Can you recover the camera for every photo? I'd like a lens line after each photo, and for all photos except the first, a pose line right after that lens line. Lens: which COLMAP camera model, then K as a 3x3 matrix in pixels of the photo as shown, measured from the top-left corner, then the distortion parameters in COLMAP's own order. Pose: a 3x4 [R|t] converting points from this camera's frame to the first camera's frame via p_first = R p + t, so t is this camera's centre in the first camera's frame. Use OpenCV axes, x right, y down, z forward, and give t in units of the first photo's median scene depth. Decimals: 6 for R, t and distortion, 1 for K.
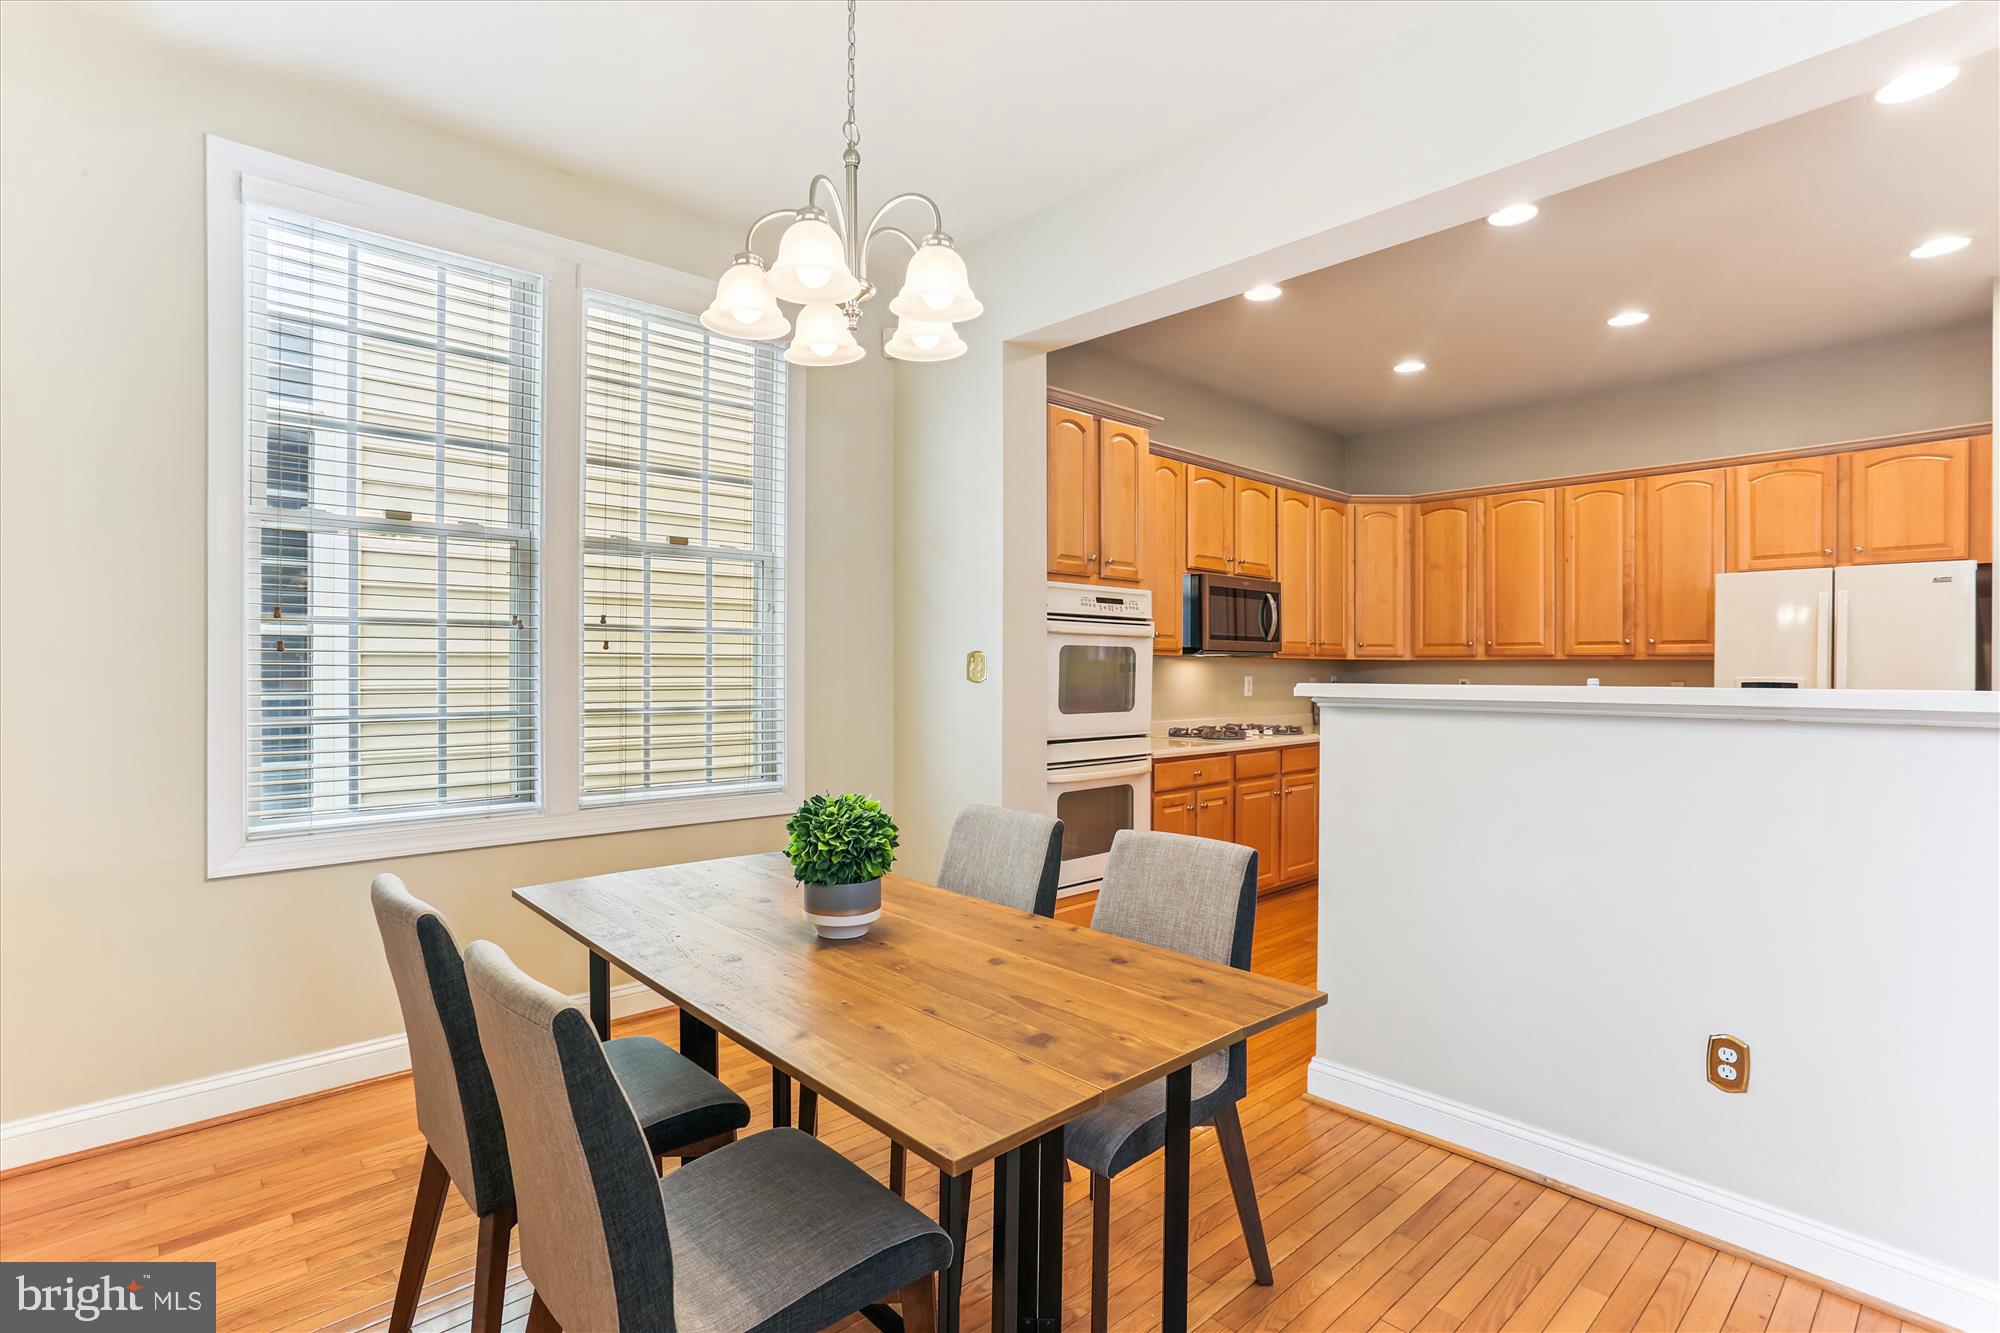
lens RADIAL K [[957.0, 0, 986.9], [0, 957.0, 657.0], [0, 0, 1]] dist [-0.043925, 0.023622]
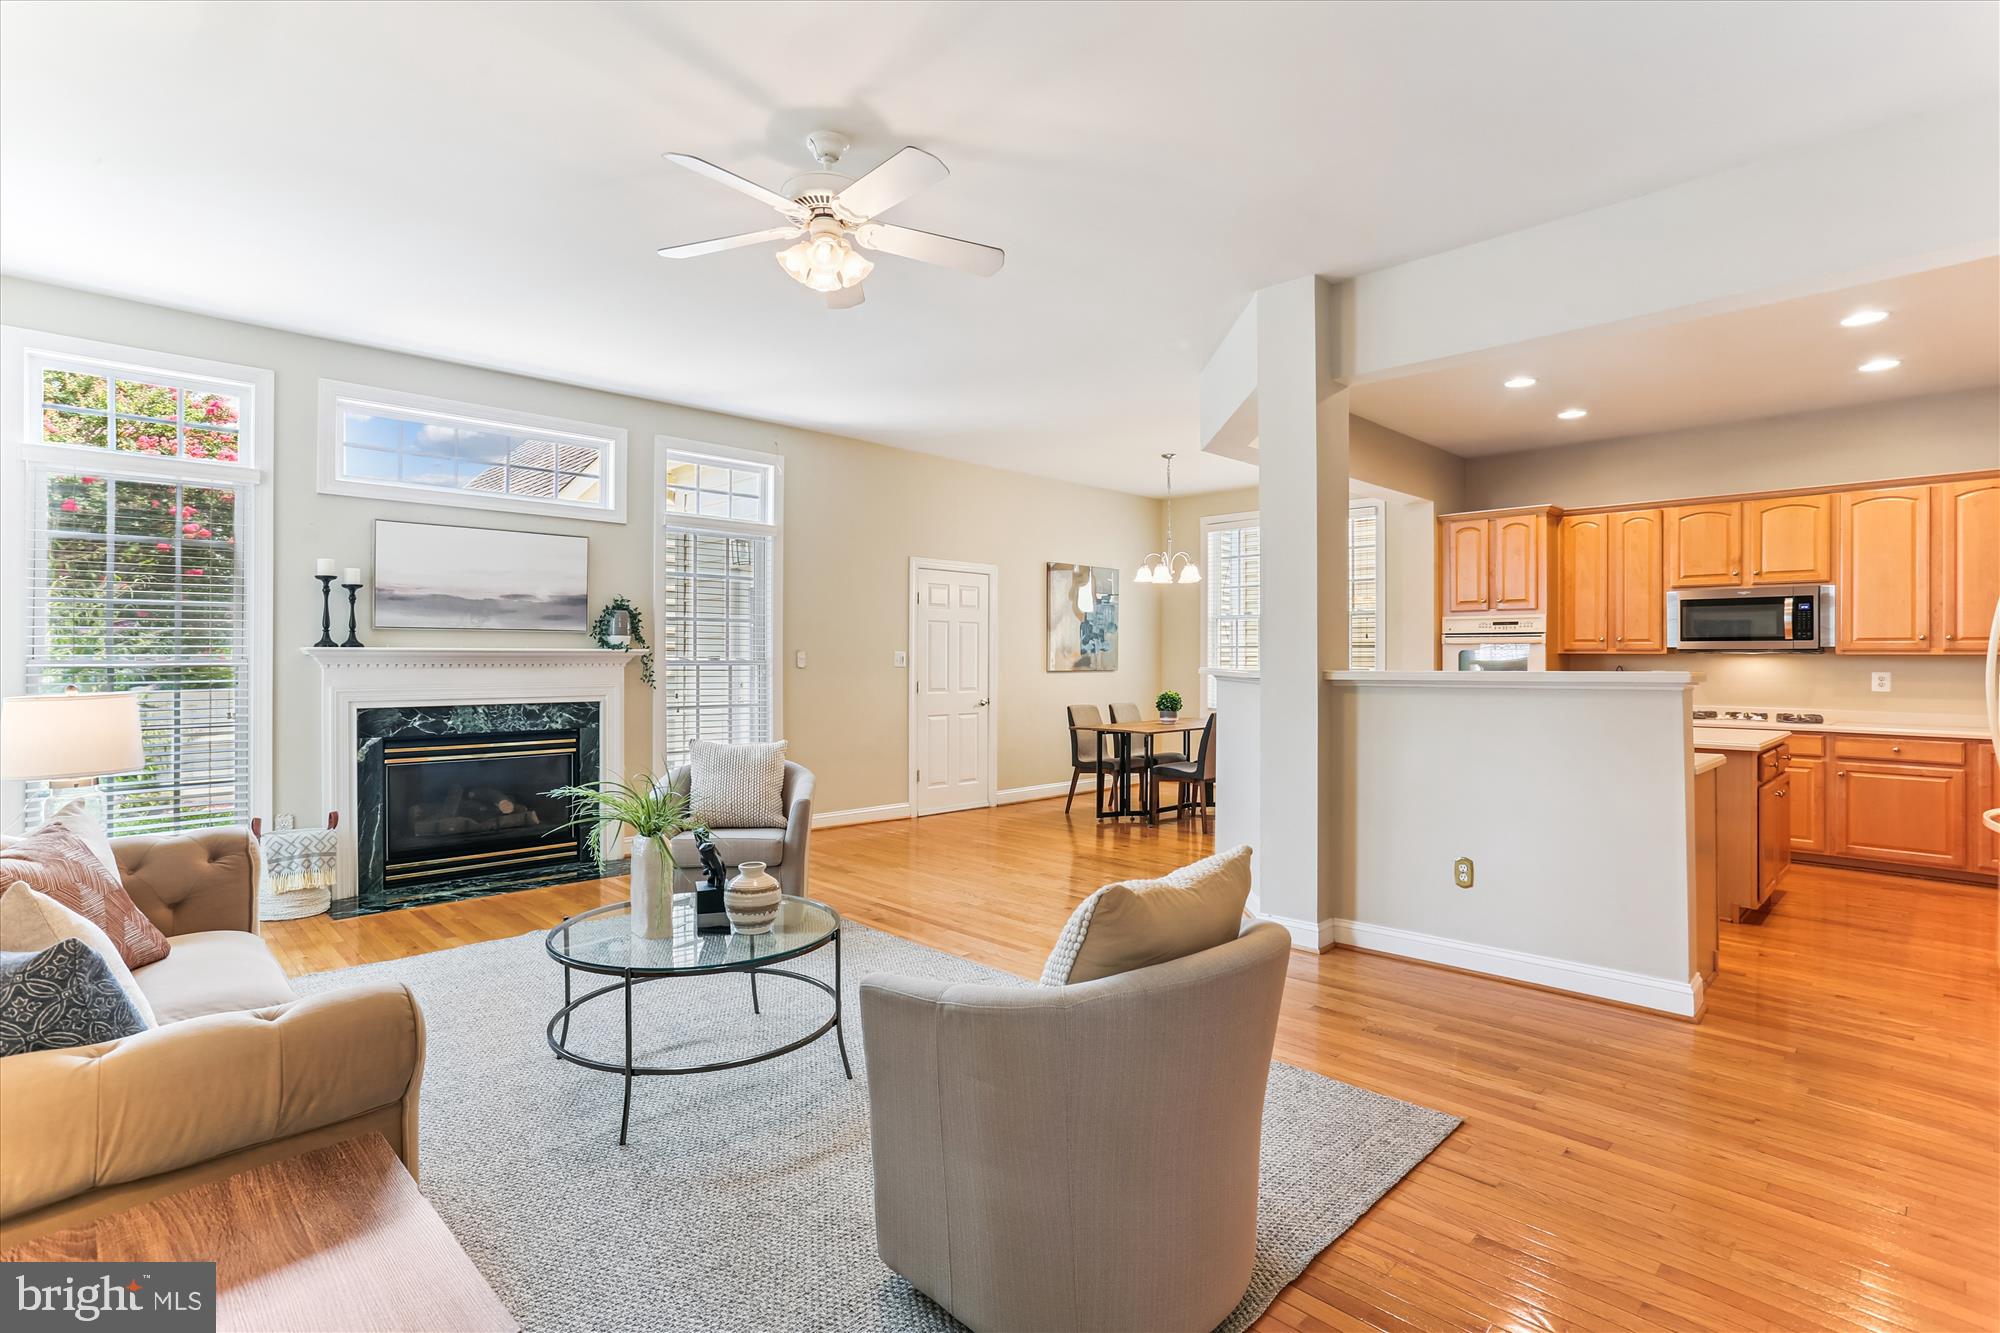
lens RADIAL K [[957.0, 0, 986.9], [0, 957.0, 657.0], [0, 0, 1]] dist [-0.043925, 0.023622]
pose [[0.025460, -0.010914, -0.999616, 1.797247], [0.000726, 0.999940, -0.010899, 0.020151], [0.999676, -0.000449, 0.025466, 0.013872]]
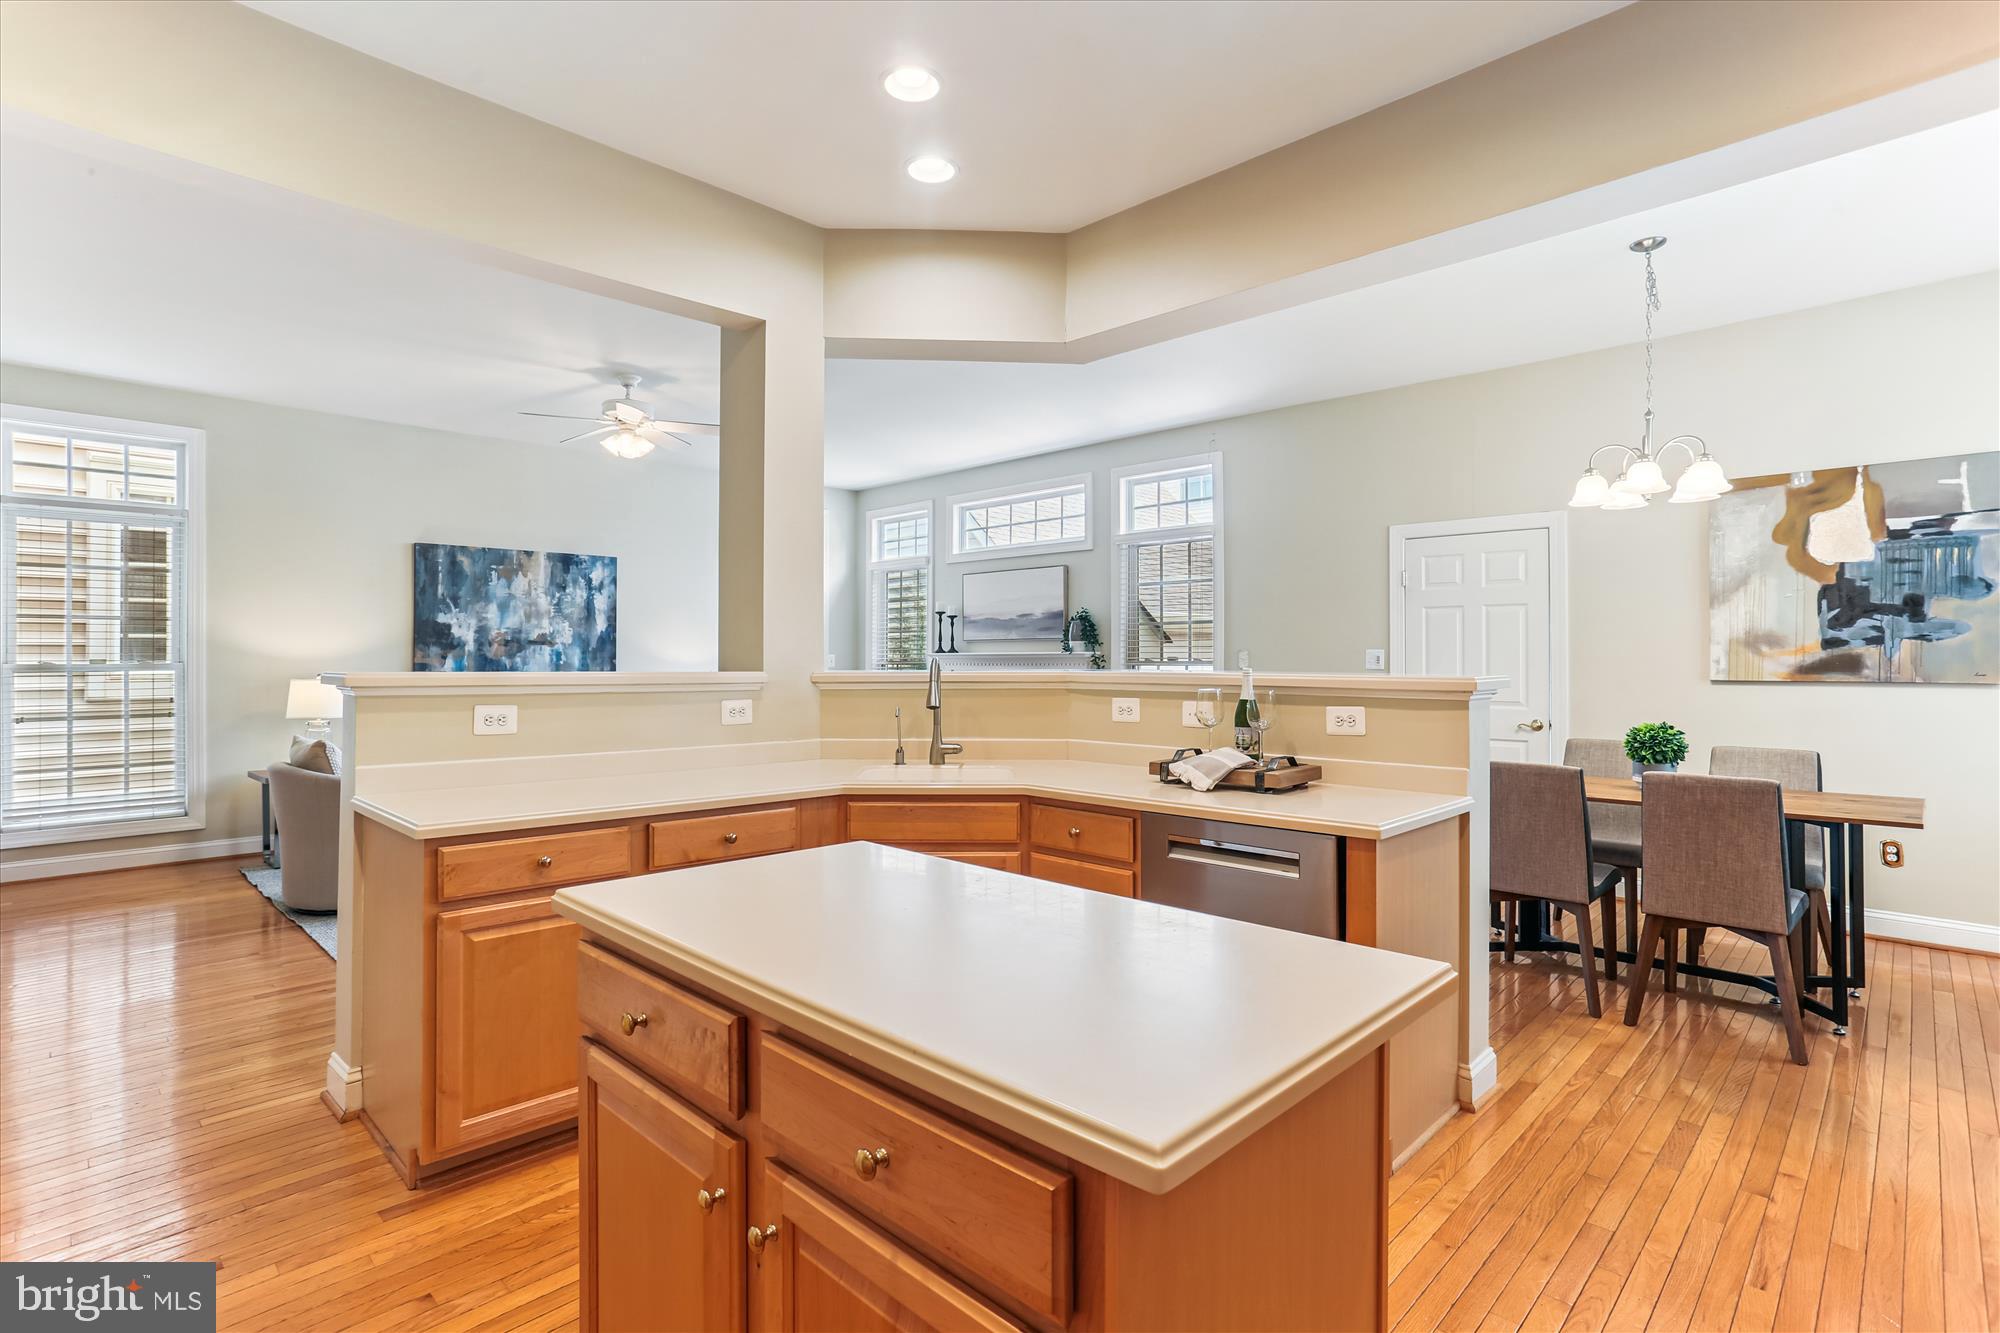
lens RADIAL K [[957.0, 0, 986.9], [0, 957.0, 657.0], [0, 0, 1]] dist [-0.043925, 0.023622]
pose [[-0.998432, -0.010750, -0.054941, 0.607835], [-0.010390, 0.999923, -0.006824, 0.015930], [0.055010, -0.006242, -0.998466, 1.293366]]
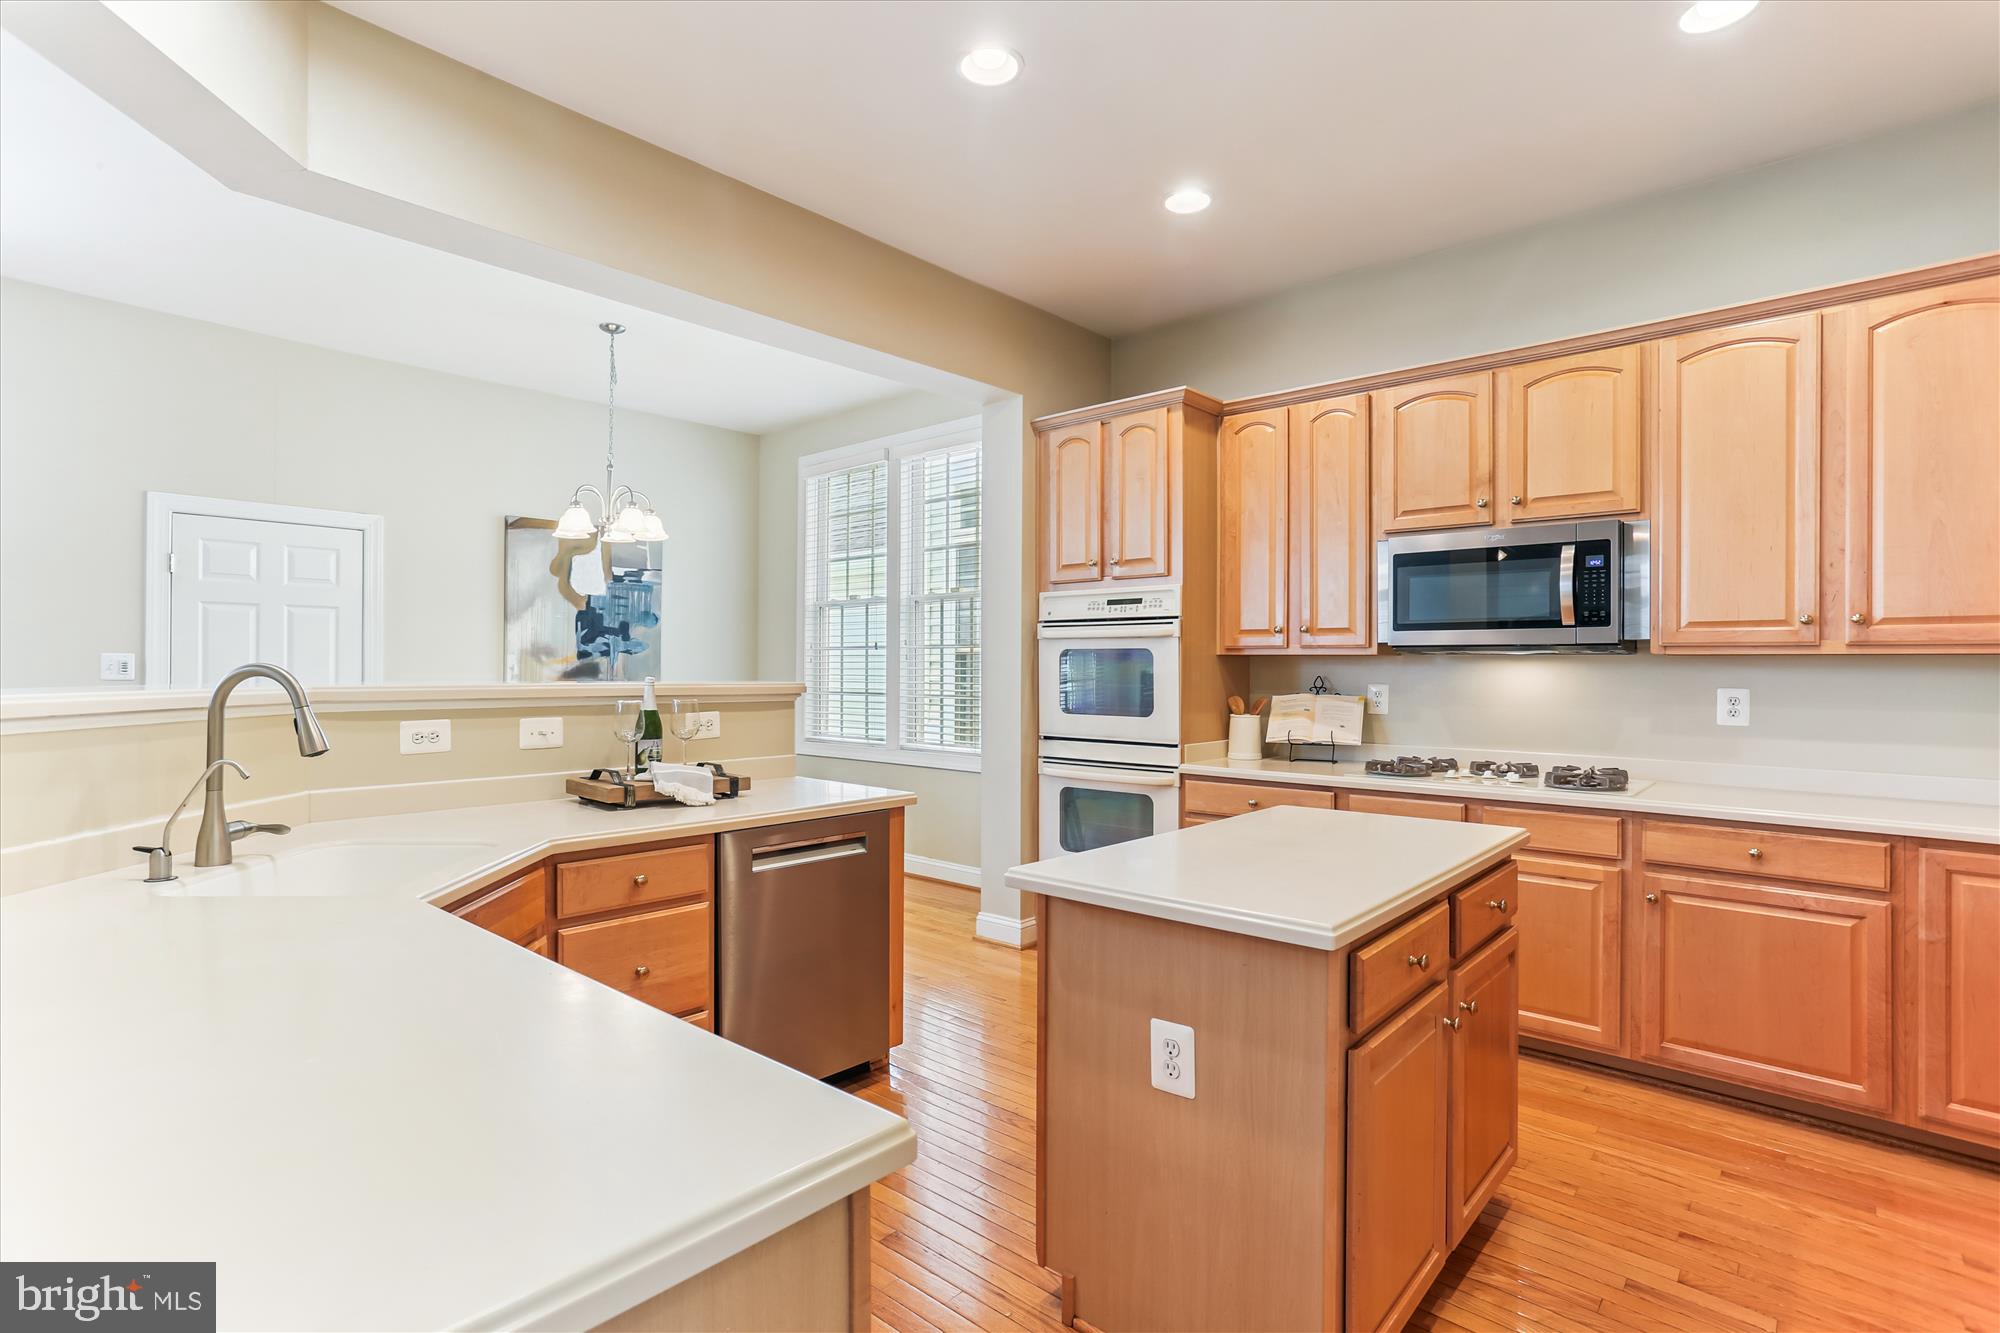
lens RADIAL K [[968.0, 0, 982.6], [0, 968.0, 674.8], [0, 0, 1]] dist [-0.063623, 0.035414]
pose [[0.096097, -0.001955, -0.995370, 1.089455], [0.002496, 0.999995, -0.001723, 0.017574], [0.995369, -0.002319, 0.096102, 0.749979]]
